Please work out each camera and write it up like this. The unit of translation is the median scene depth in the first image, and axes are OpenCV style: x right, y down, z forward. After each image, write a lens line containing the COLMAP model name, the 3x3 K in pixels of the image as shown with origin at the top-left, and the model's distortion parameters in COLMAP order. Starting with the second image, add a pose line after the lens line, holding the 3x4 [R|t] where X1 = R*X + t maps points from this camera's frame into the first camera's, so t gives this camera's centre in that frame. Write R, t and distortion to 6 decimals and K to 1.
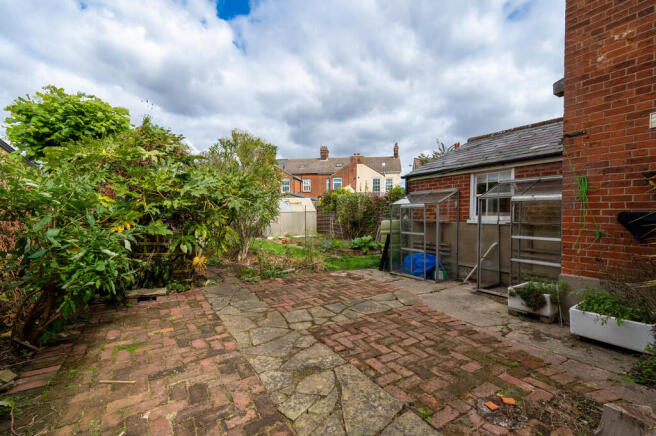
lens RADIAL K [[287.2, 0, 328.5], [0, 287.2, 216.5], [0, 0, 1]] dist [-0.000048, 0.000618]
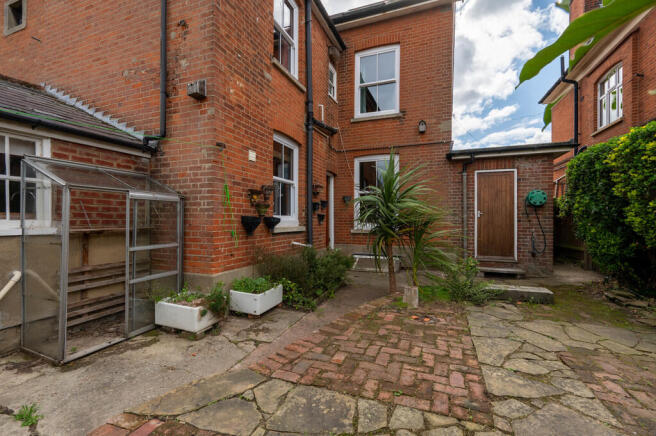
lens RADIAL K [[287.2, 0, 329.9], [0, 287.2, 218.1], [0, 0, 1]] dist [-0.000048, 0.000618]
pose [[-0.612163, -0.003146, 0.790725, -0.316432], [0.001904, 0.999983, 0.005453, -0.012273], [-0.790729, 0.004844, -0.612147, 1.575591]]
